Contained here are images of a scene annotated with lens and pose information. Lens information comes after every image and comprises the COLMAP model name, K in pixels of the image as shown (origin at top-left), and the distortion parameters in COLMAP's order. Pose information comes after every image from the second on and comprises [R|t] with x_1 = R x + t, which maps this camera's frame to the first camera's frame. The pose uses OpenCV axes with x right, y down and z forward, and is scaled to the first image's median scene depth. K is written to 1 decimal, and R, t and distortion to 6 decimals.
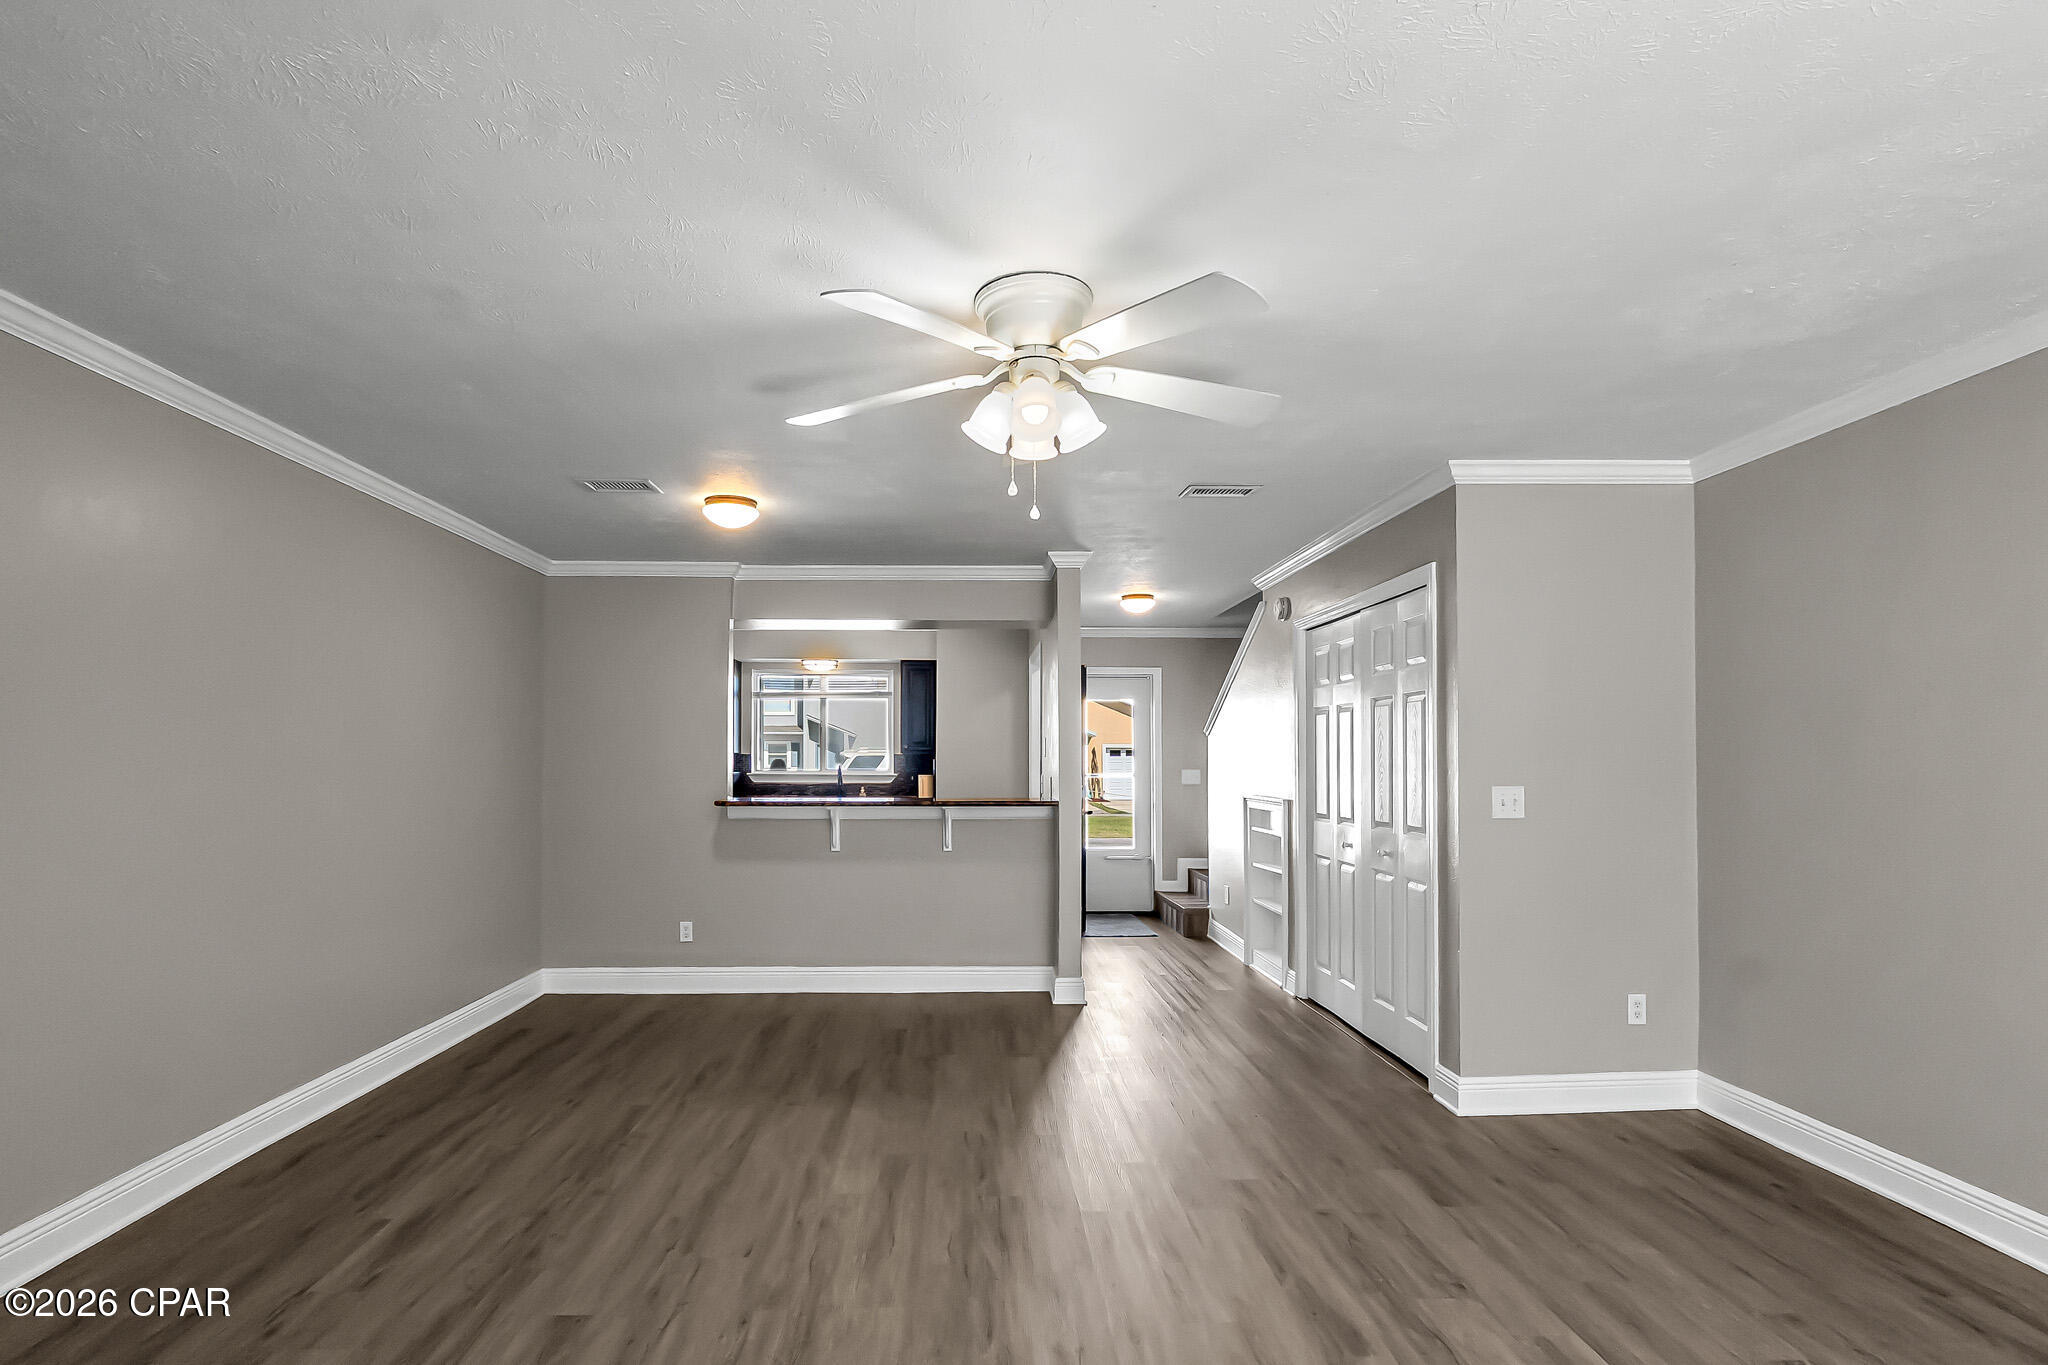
lens RADIAL K [[994.2, 0, 972.7], [0, 994.2, 762.2], [0, 0, 1]] dist [-0.004240, -0.000147]
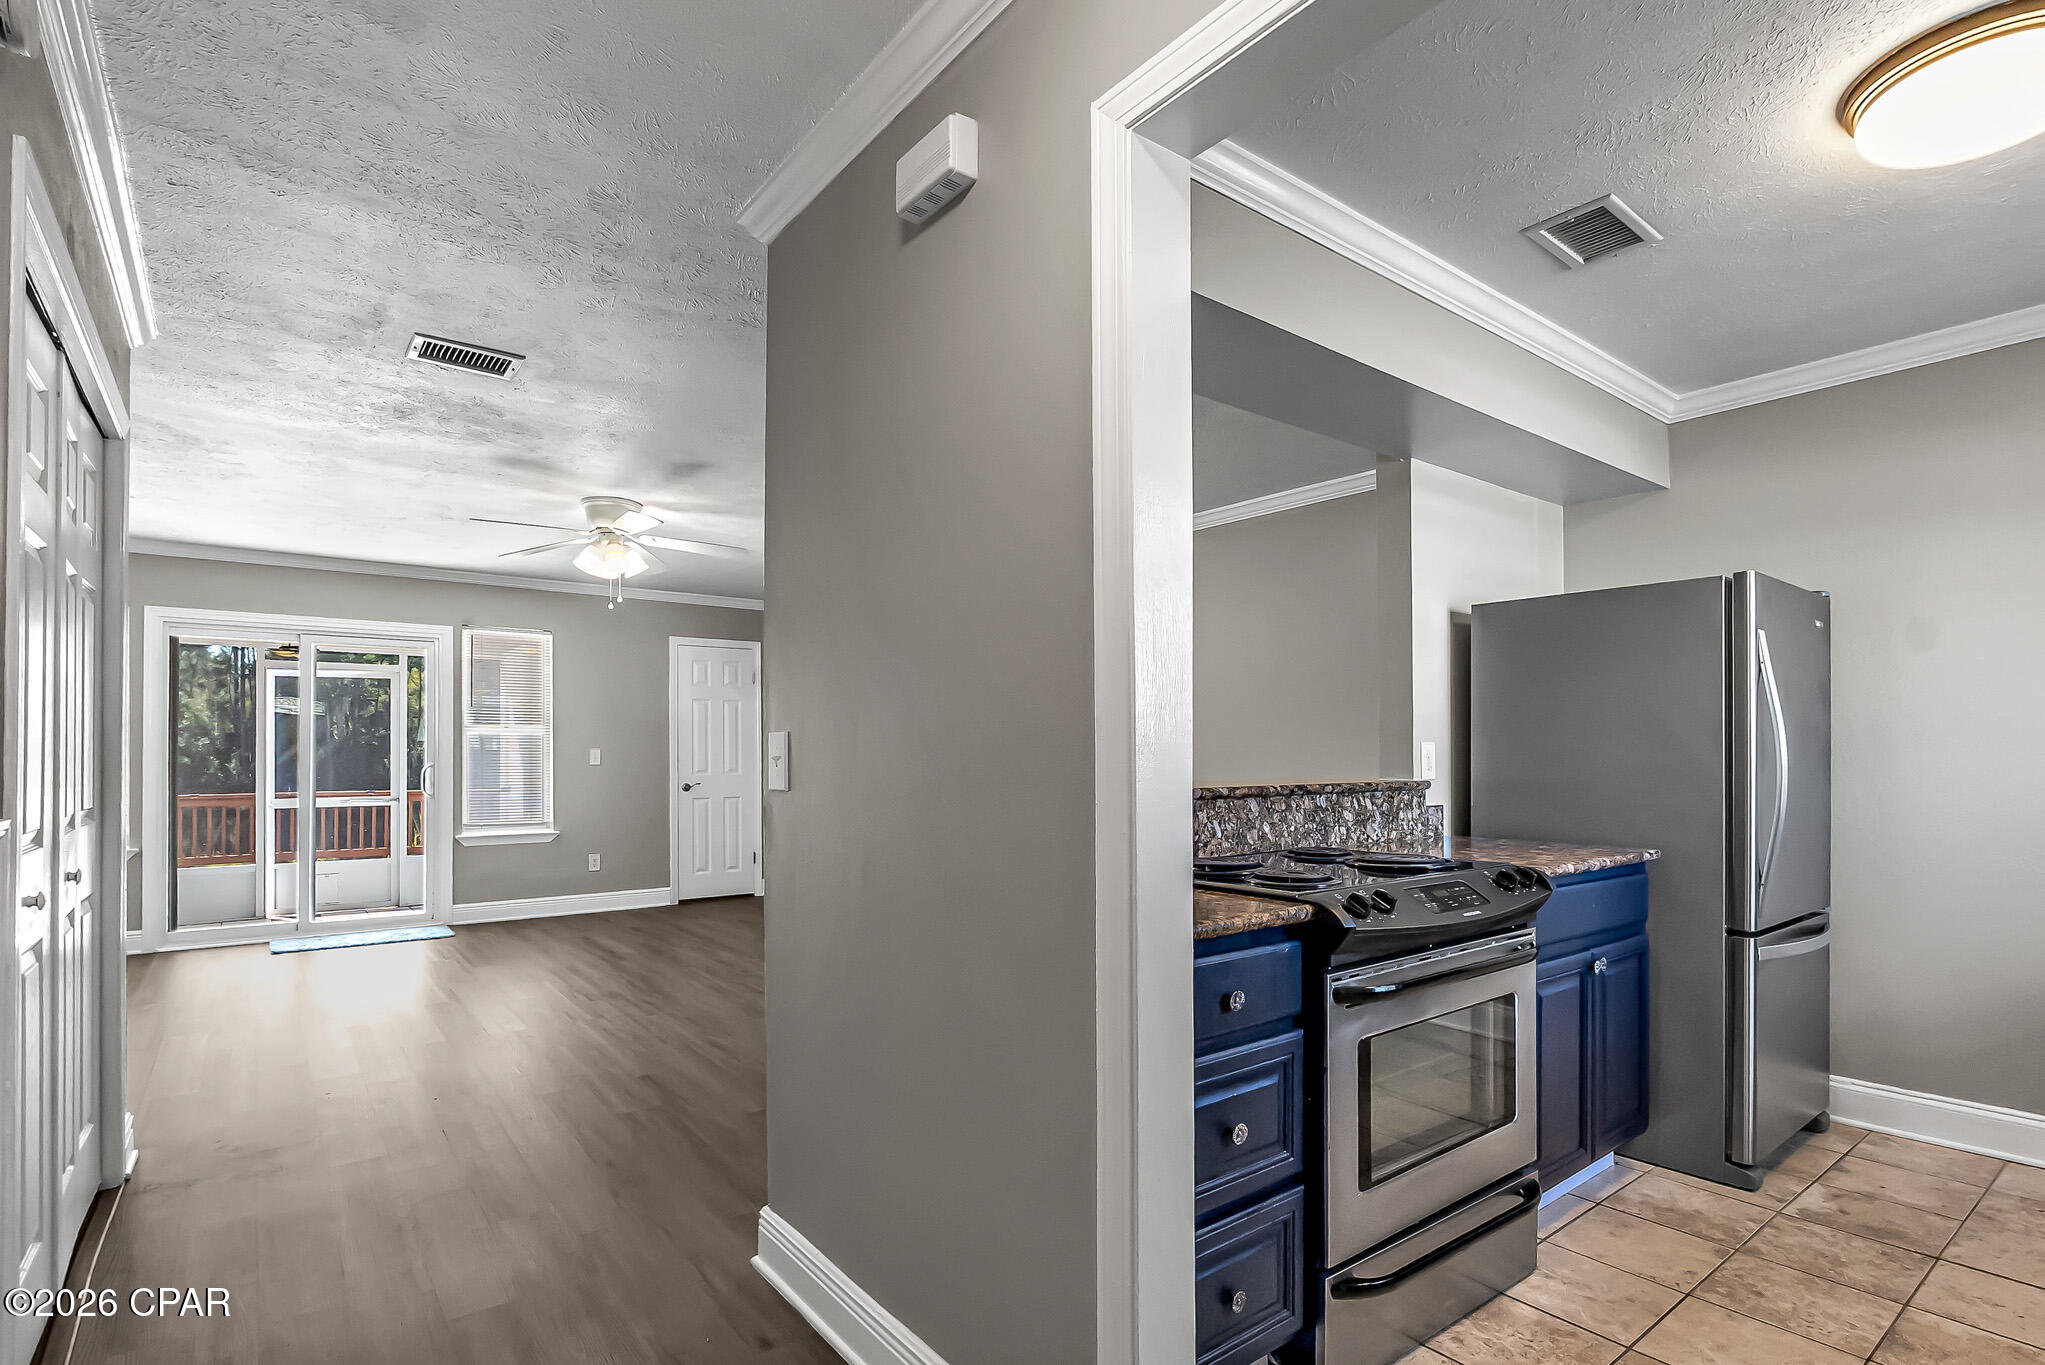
lens RADIAL K [[986.8, 0, 1025.2], [0, 986.8, 744.3], [0, 0, 1]] dist [0.018839, -0.000660]
pose [[-0.799297, -0.007034, -0.600894, 0.318660], [0.001346, 0.999908, -0.013495, 0.034124], [0.600934, -0.011595, -0.799215, 1.628780]]
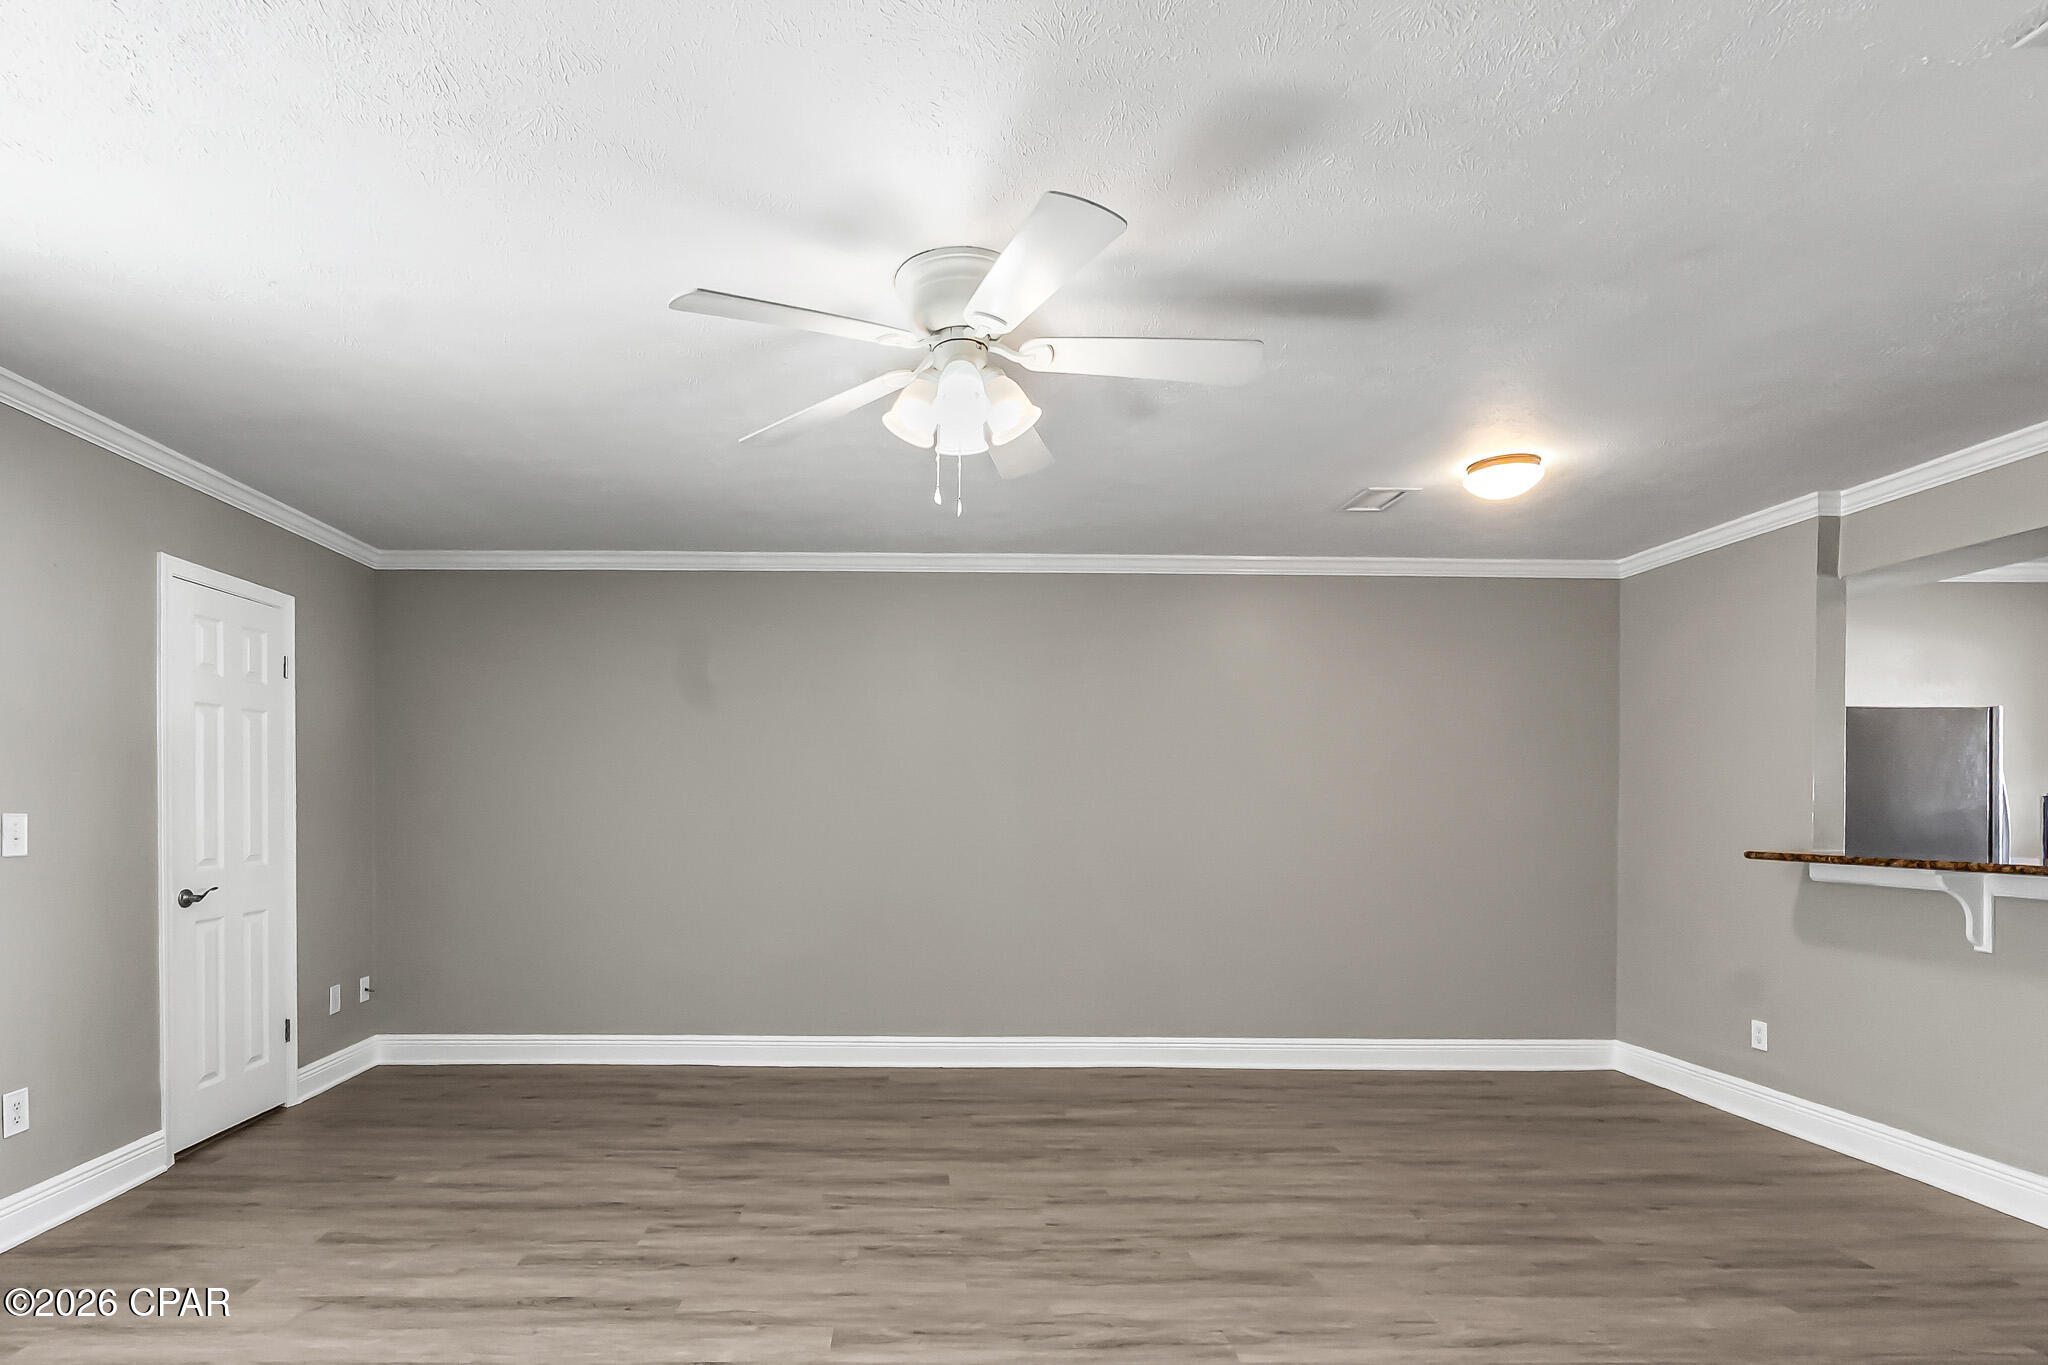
lens RADIAL K [[987.1, 0, 927.2], [0, 987.1, 818.0], [0, 0, 1]] dist [-0.005655, -0.000446]
pose [[-0.005701, 0.005503, -0.999969, 0.512186], [-0.004457, 0.999975, 0.005528, 0.016294], [0.999974, 0.004489, -0.005677, 0.495596]]
